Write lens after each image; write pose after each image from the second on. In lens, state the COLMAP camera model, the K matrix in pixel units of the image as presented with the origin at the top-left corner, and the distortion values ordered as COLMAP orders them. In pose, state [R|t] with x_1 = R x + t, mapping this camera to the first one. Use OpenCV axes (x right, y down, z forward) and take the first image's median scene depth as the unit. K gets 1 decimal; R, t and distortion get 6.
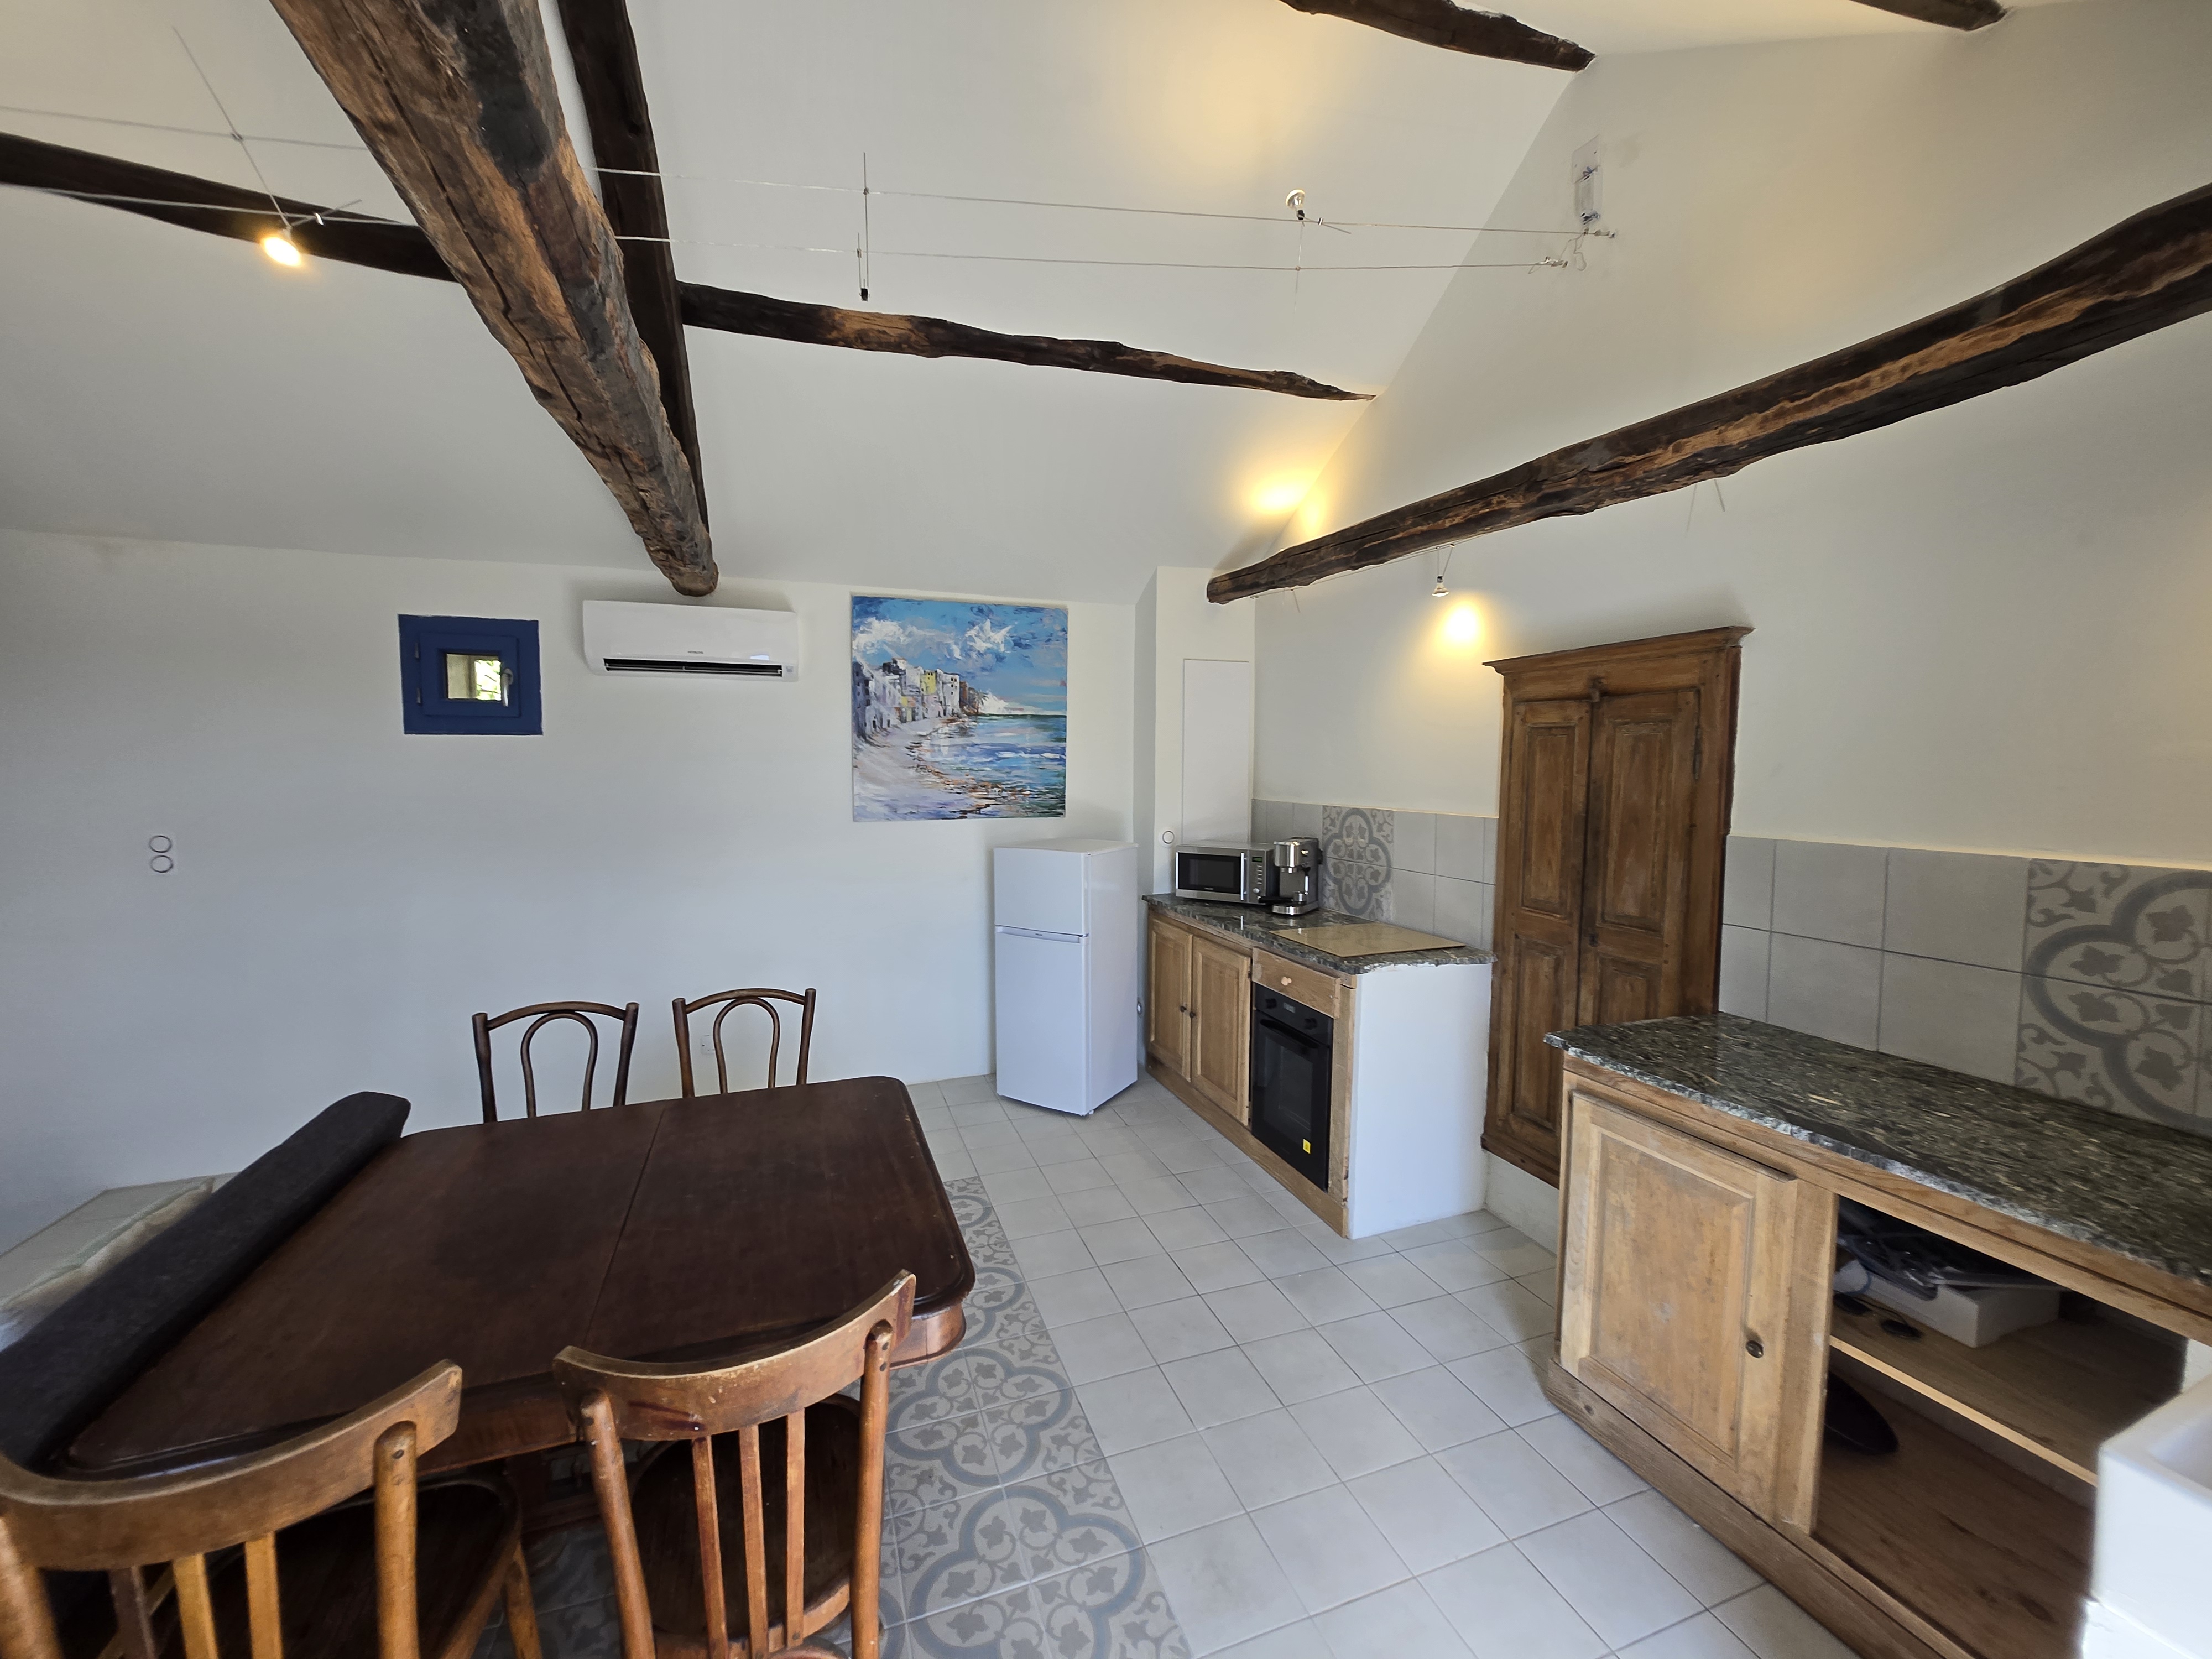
lens RADIAL K [[860.0, 0, 1088.6], [0, 860.0, 818.3], [0, 0, 1]] dist [-0.010416, -0.000027]
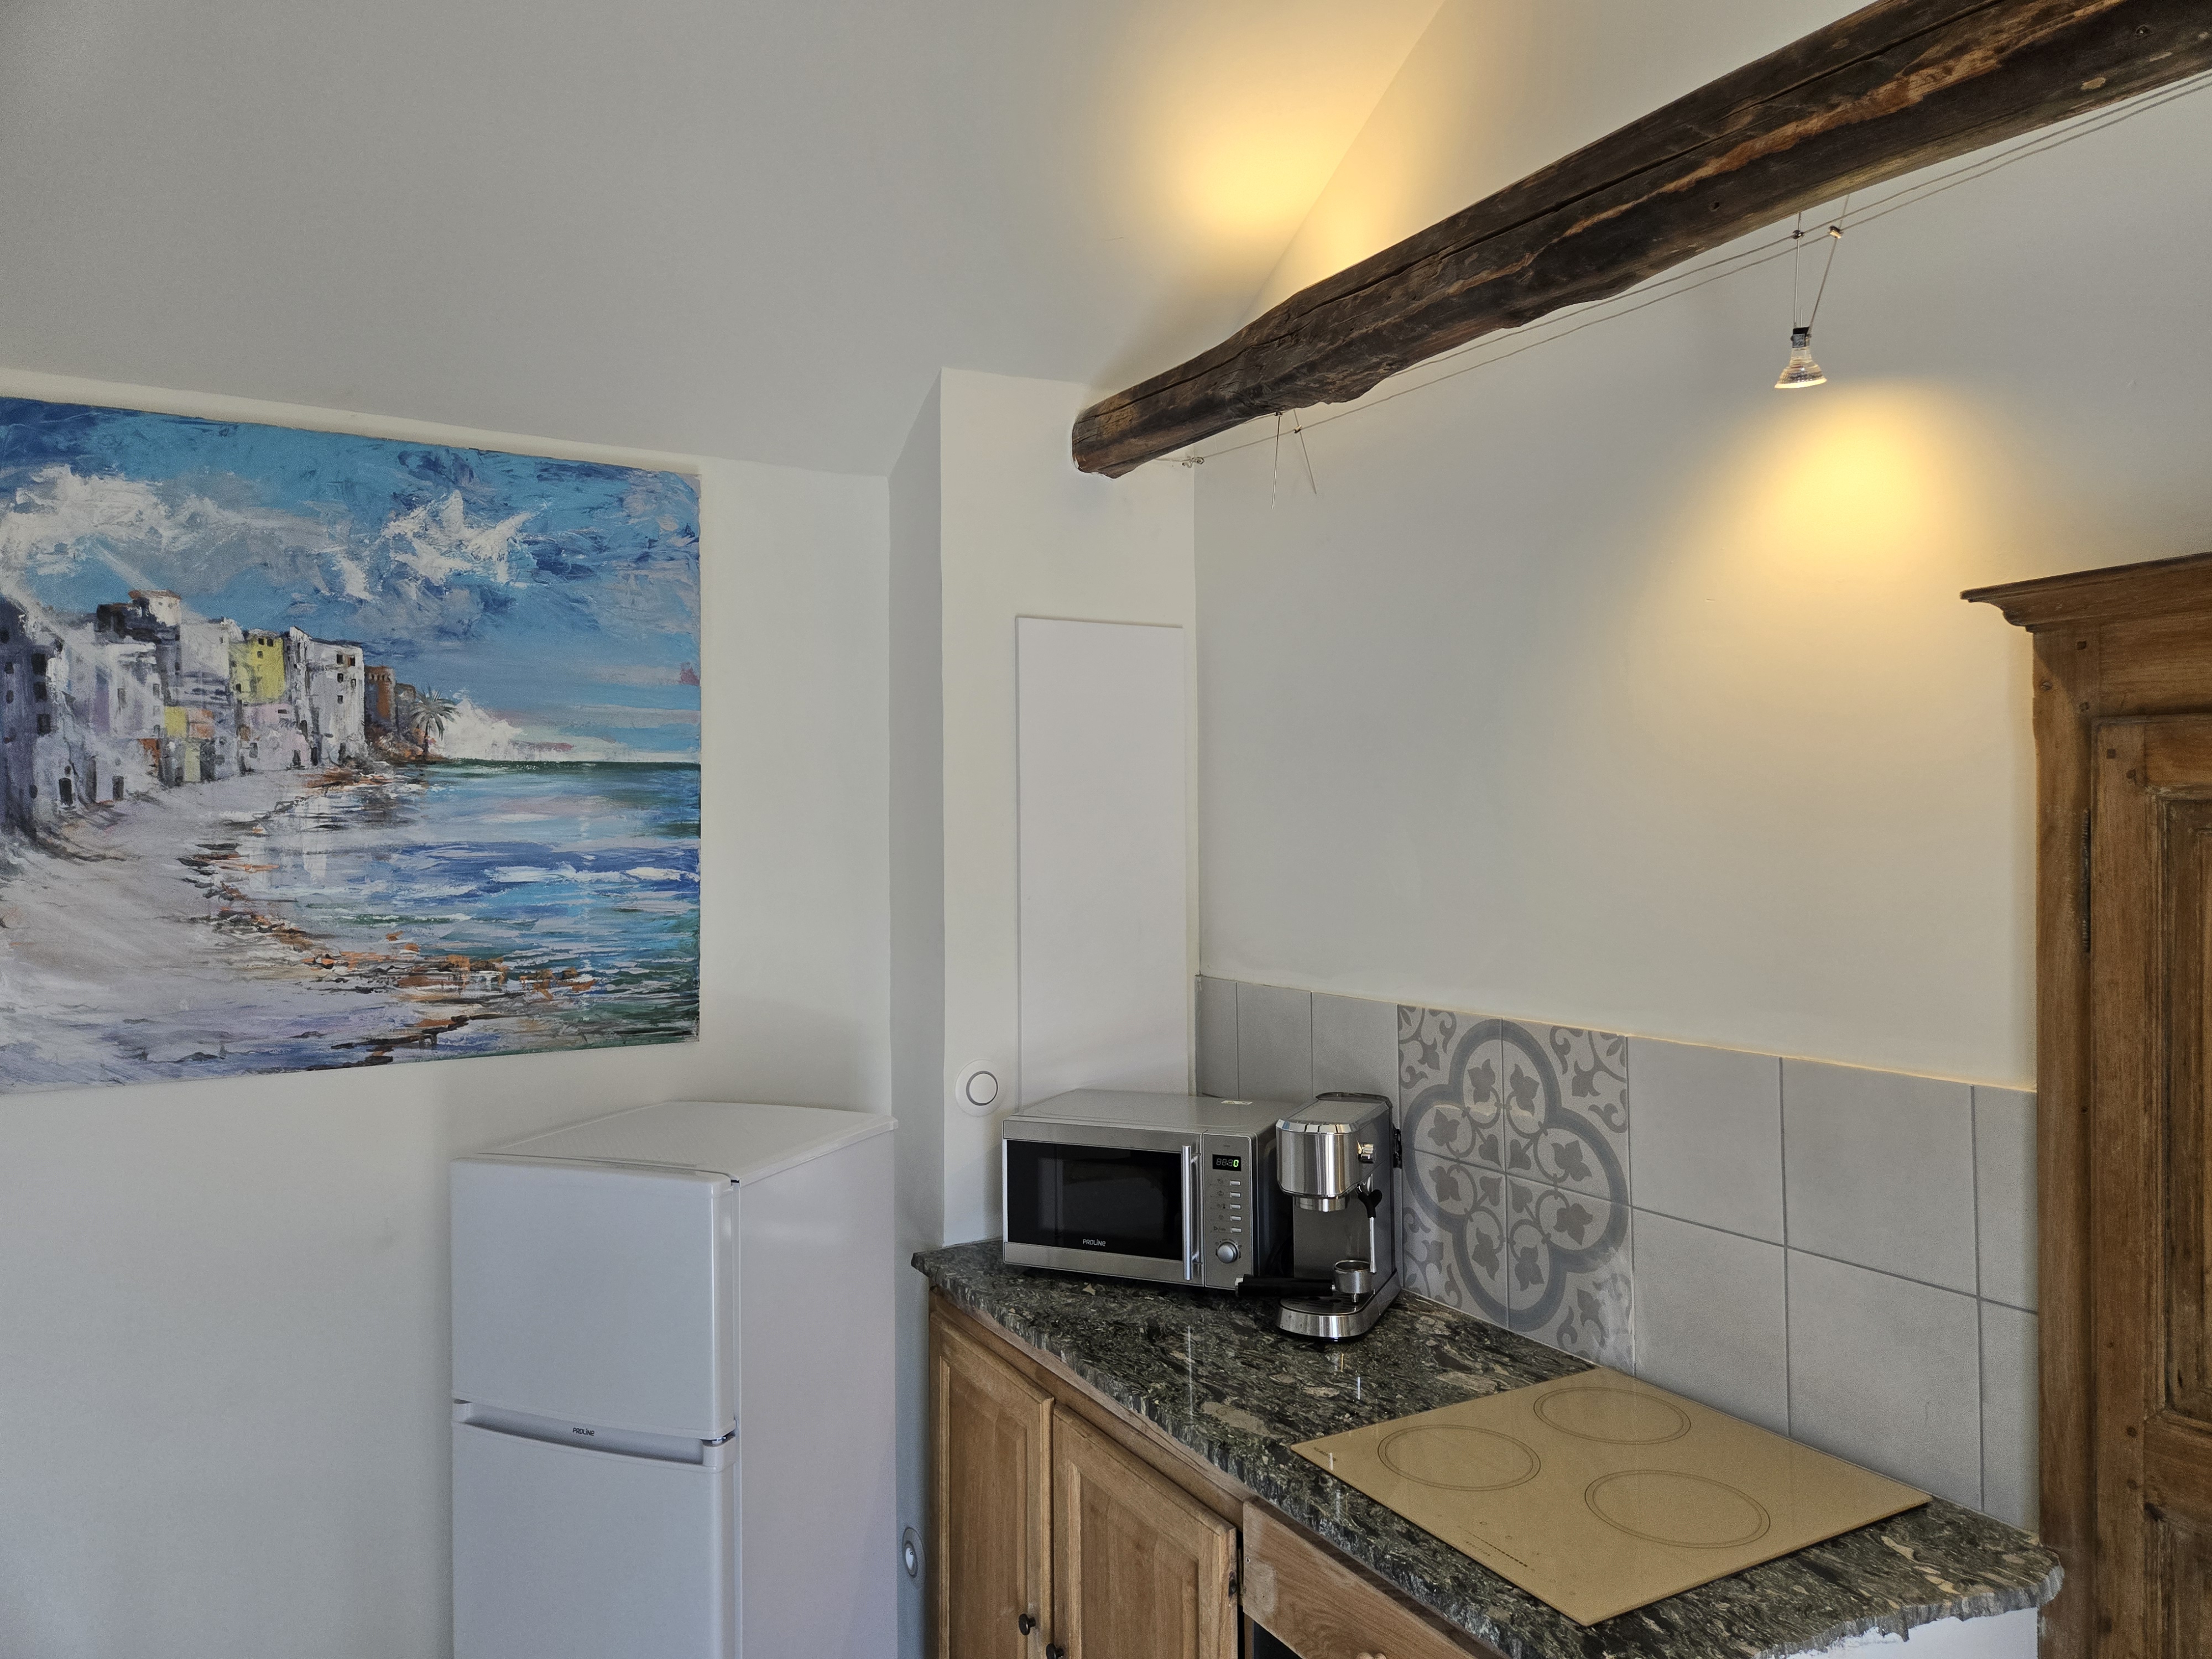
lens RADIAL K [[1484.9, 0, 1112.8], [0, 1484.9, 817.6], [0, 0, 1]] dist [0.051753, -0.019655]
pose [[0.986437, -0.008090, 0.163940, 0.057084], [0.021418, 0.996590, -0.079691, -0.055081], [-0.162736, 0.082121, 0.983246, 0.454134]]
